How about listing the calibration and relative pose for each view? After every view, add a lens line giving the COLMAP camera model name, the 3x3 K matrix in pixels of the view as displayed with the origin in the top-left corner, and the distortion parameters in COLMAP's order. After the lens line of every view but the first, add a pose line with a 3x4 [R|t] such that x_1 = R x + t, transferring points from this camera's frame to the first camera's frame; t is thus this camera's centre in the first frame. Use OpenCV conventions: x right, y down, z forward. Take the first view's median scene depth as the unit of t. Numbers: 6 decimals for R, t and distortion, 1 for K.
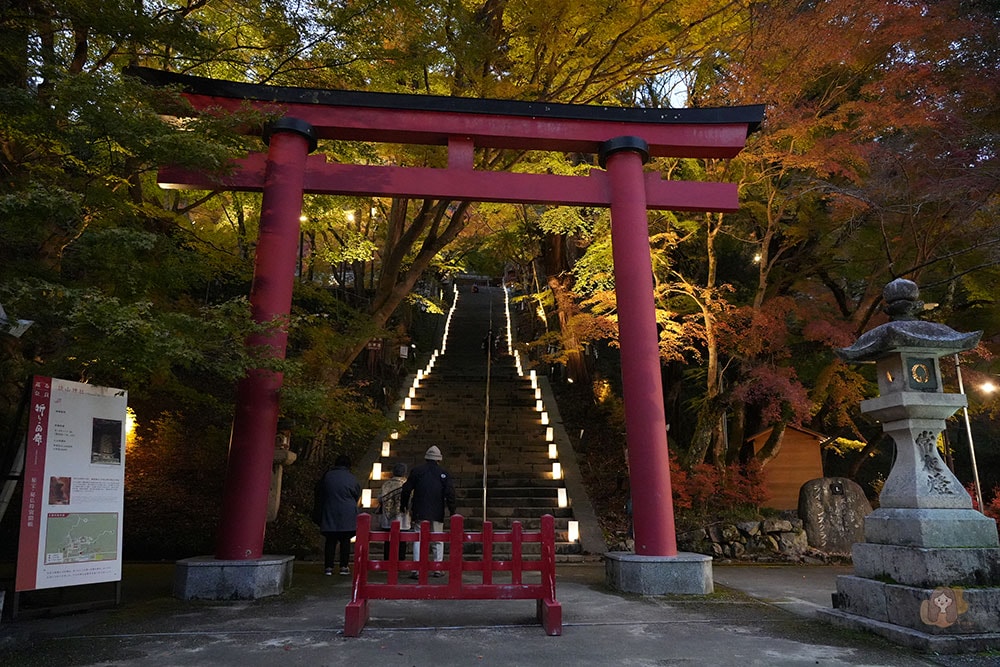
lens RADIAL K [[656.7, 0, 500.0], [0, 656.7, 333.5], [0, 0, 1]] dist [-0.035158, -0.000152]
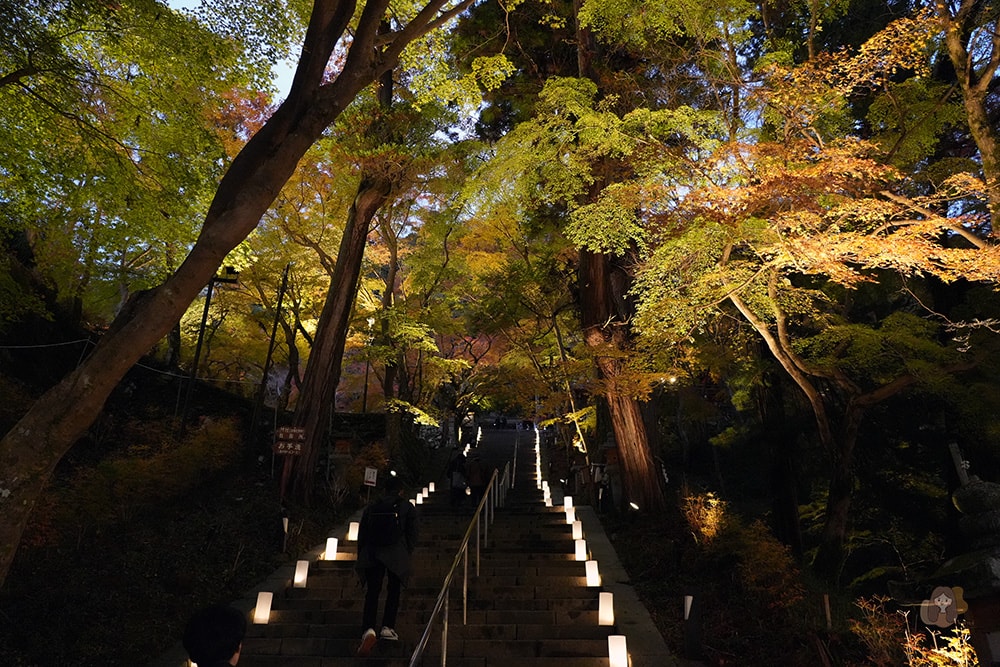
lens RADIAL K [[656.7, 0, 500.0], [0, 656.7, 333.5], [0, 0, 1]] dist [-0.035158, -0.000152]
pose [[0.998267, -0.029821, -0.050727, 0.025295], [0.016602, 0.969783, -0.243403, 0.062849], [0.056452, 0.242139, 0.968598, 0.415909]]
